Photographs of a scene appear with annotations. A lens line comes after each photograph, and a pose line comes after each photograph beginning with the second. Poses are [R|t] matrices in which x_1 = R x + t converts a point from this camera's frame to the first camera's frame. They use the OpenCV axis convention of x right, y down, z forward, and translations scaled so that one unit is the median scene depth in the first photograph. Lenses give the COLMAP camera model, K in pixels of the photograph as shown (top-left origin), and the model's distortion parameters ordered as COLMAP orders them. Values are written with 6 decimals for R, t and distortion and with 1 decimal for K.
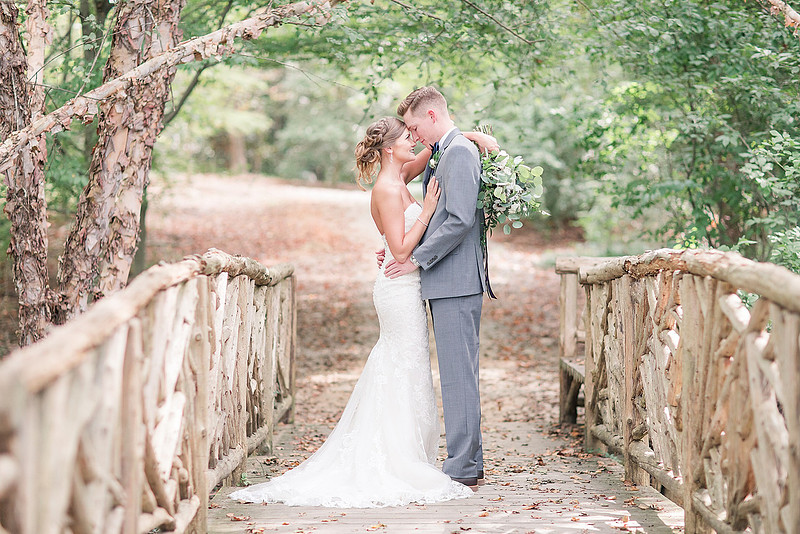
lens RADIAL K [[1900.9, 0, 400.0], [0, 1900.9, 267.0], [0, 0, 1]] dist [0.021632, -0.462921]
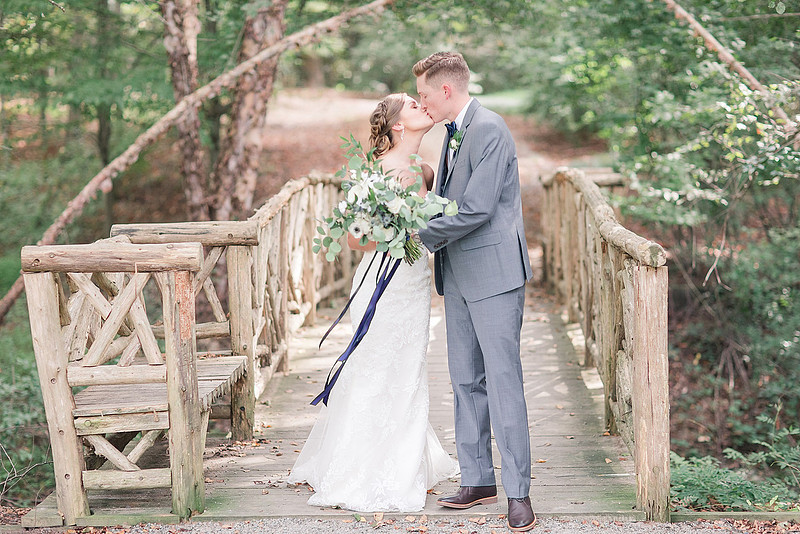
lens RADIAL K [[1900.9, 0, 400.0], [0, 1900.9, 267.0], [0, 0, 1]] dist [0.021632, -0.462921]
pose [[0.999102, -0.011380, -0.040824, 0.040346], [0.013436, 0.998636, 0.050455, -0.006122], [0.040194, -0.050959, 0.997892, -0.583409]]
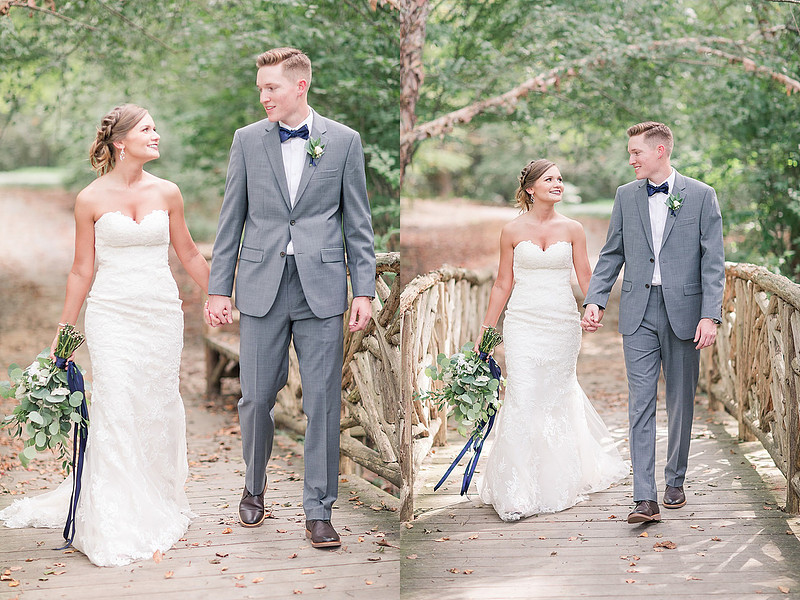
lens RADIAL K [[1437.7, 0, 400.0], [0, 1437.7, 300.0], [0, 0, 1]] dist [-0.140766, -0.019575]
pose [[0.993095, -0.012181, -0.116681, 0.002684], [0.015010, 0.999613, 0.023403, -0.006553], [0.116351, -0.024993, 0.992894, -0.147887]]
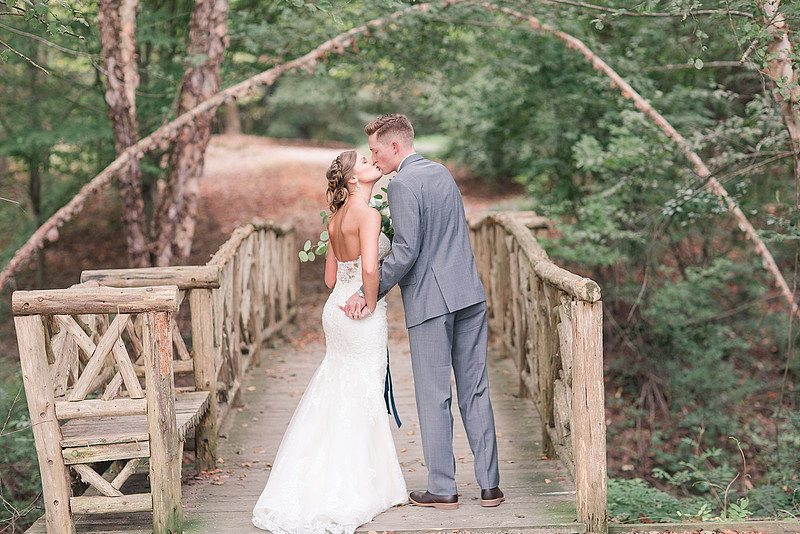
lens RADIAL K [[1900.9, 0, 400.0], [0, 1900.9, 267.0], [0, 0, 1]] dist [0.021632, -0.462921]
pose [[0.999641, -0.026222, 0.005491, 0.023632], [0.026058, 0.999264, 0.028154, -0.007553], [-0.006225, -0.028001, 0.999589, -0.655938]]
